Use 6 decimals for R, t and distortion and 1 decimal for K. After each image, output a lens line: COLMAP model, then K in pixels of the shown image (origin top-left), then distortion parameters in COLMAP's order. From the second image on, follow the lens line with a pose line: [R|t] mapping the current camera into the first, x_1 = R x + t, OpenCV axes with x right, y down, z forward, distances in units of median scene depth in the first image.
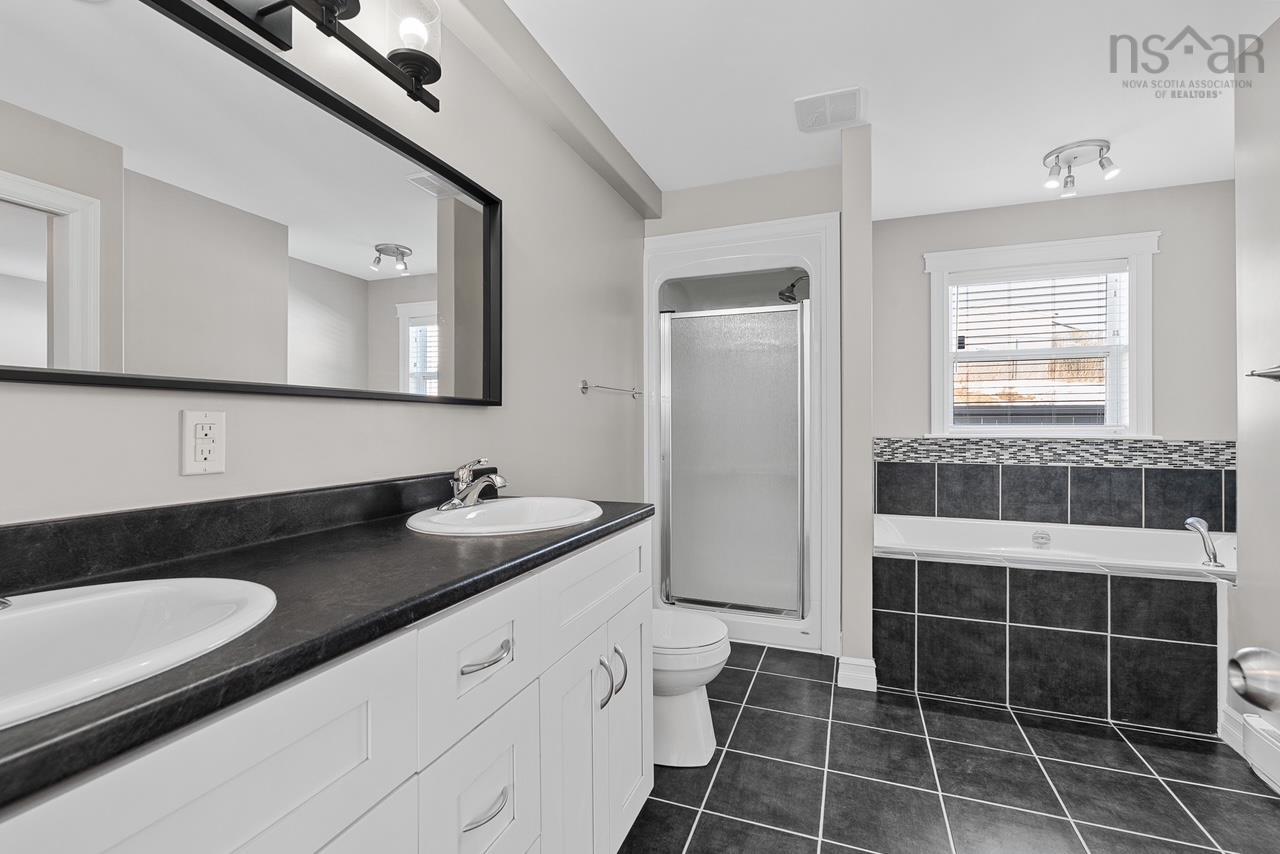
lens RADIAL K [[558.9, 0, 645.8], [0, 558.9, 424.4], [0, 0, 1]] dist [-0.004196, 0.000264]
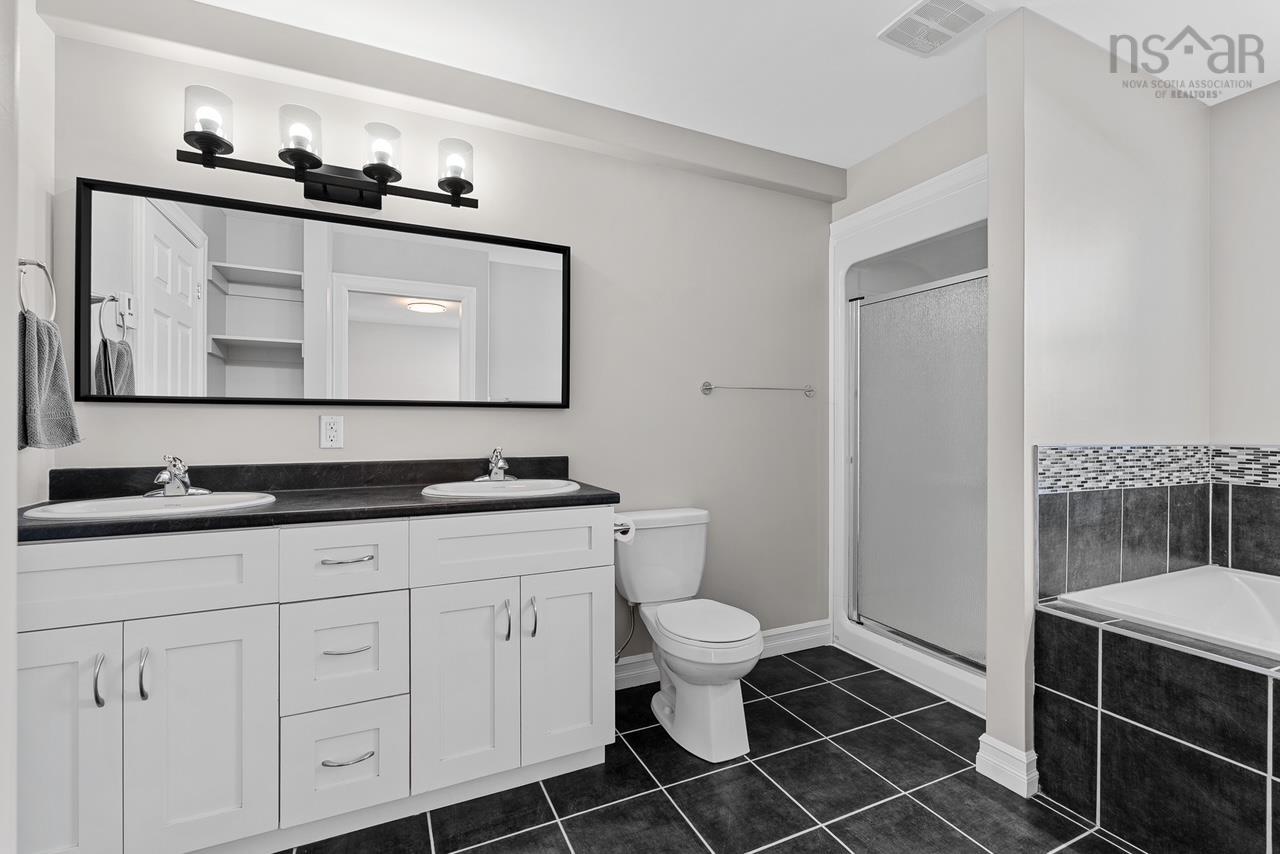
lens RADIAL K [[558.9, 0, 648.3], [0, 558.9, 426.5], [0, 0, 1]] dist [-0.004196, 0.000264]
pose [[0.721061, 0.004068, -0.692860, 0.562660], [-0.002072, 0.999991, 0.003715, 0.001761], [0.692868, -0.001243, 0.721063, 0.152692]]
